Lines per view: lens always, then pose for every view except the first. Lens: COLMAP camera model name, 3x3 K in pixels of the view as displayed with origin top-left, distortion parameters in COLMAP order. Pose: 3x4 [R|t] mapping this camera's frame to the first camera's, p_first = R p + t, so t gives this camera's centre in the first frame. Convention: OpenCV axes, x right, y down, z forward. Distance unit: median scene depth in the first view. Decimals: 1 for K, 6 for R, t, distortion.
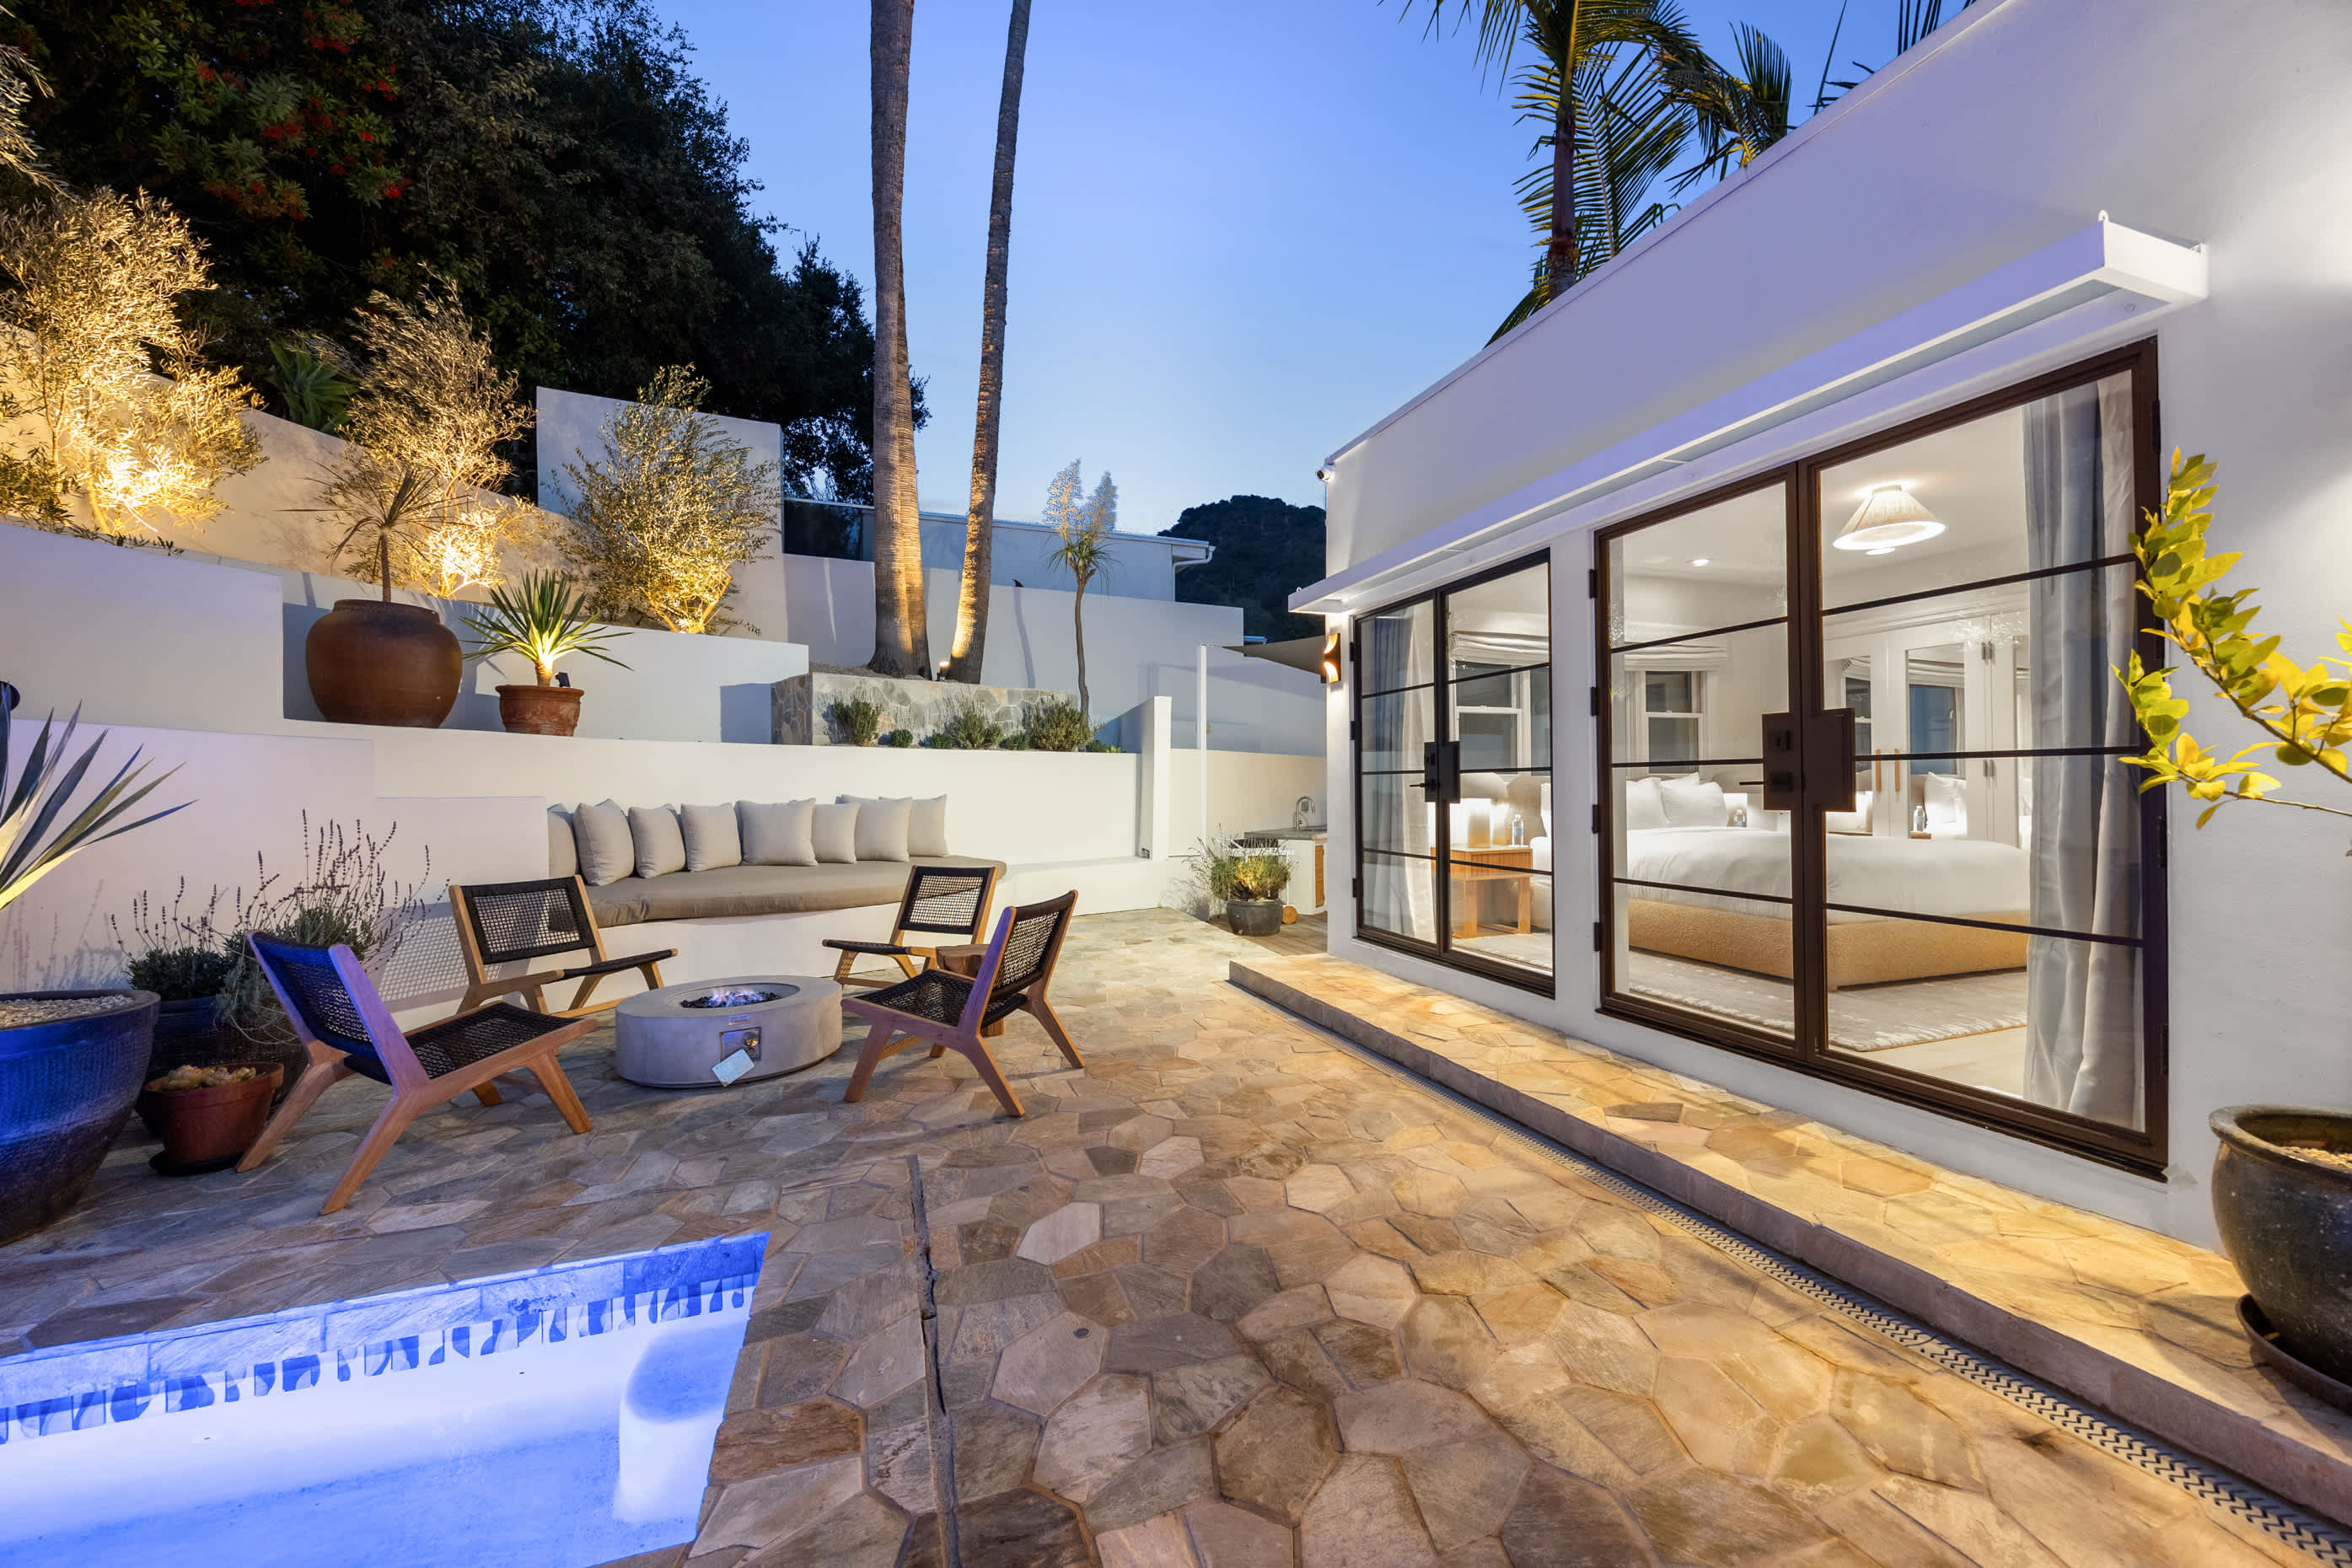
lens RADIAL K [[895.9, 0, 1184.1], [0, 895.9, 778.5], [0, 0, 1]] dist [-0.006214, 0.000403]
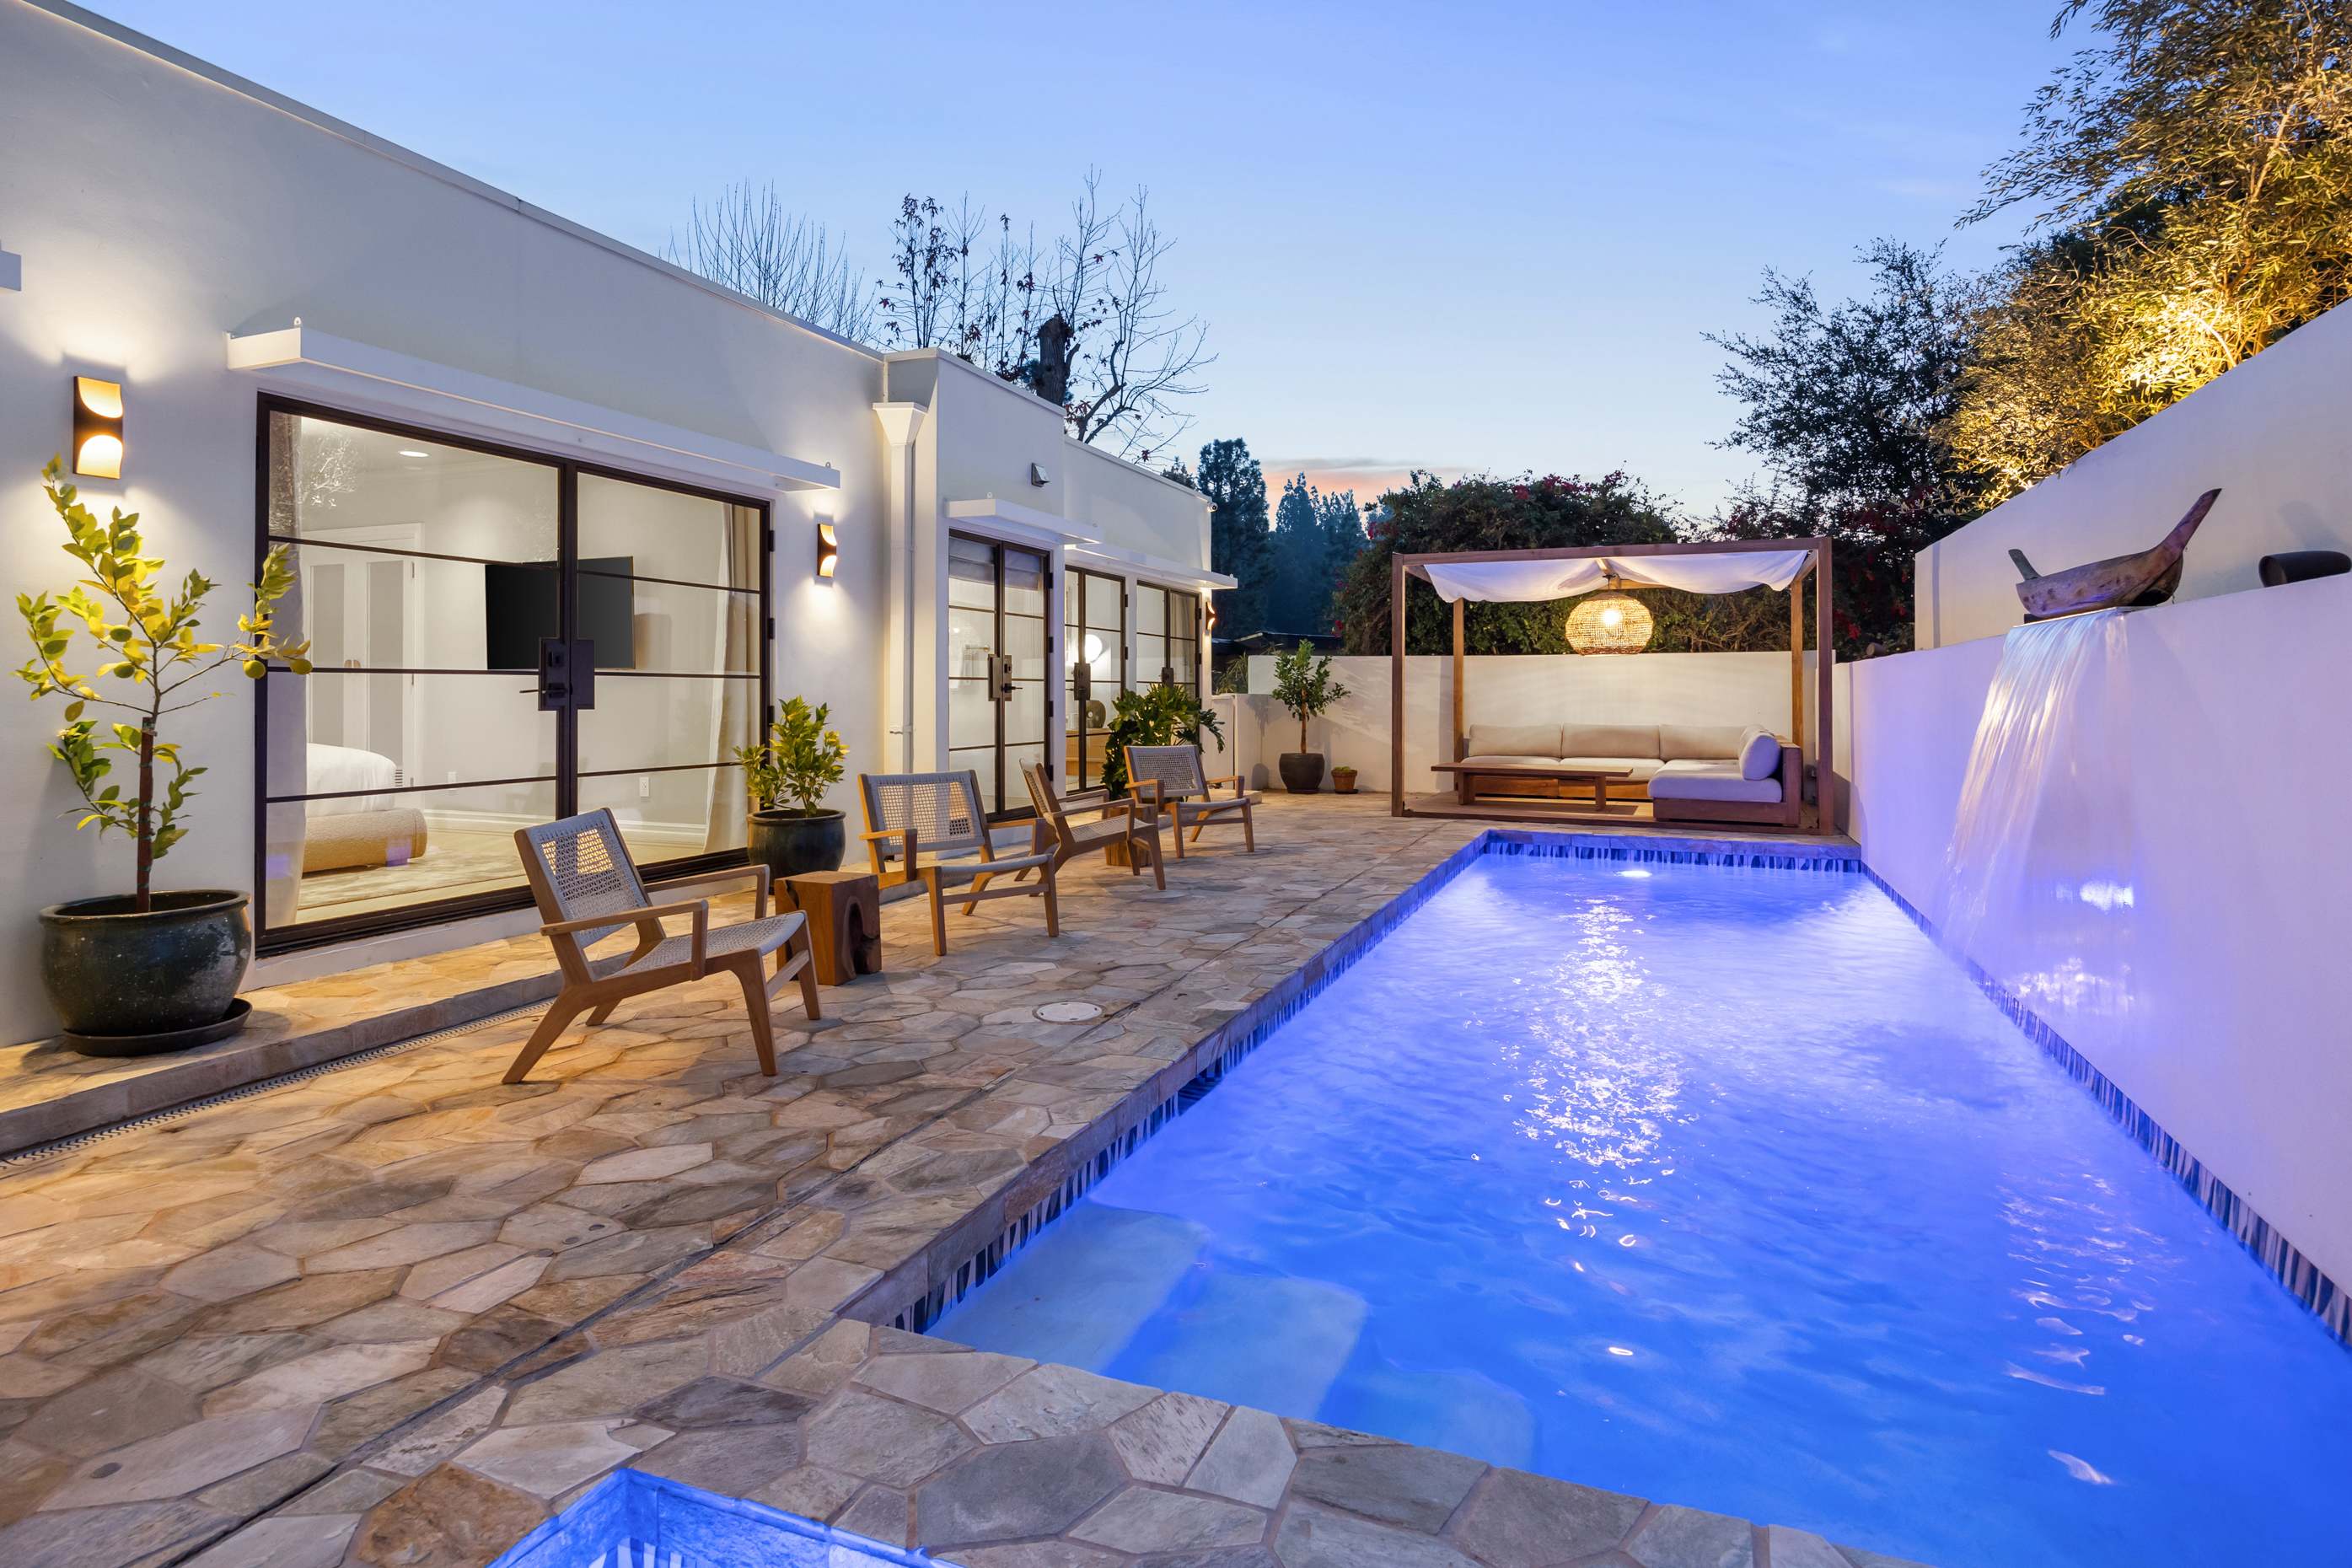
lens RADIAL K [[1185.4, 0, 1178.3], [0, 1185.4, 680.5], [0, 0, 1]] dist [-0.014294, 0.000348]
pose [[-0.749102, 0.010950, 0.662364, -1.150035], [-0.004478, 0.999757, -0.021592, 0.020552], [-0.662439, -0.019141, -0.748871, 0.975799]]
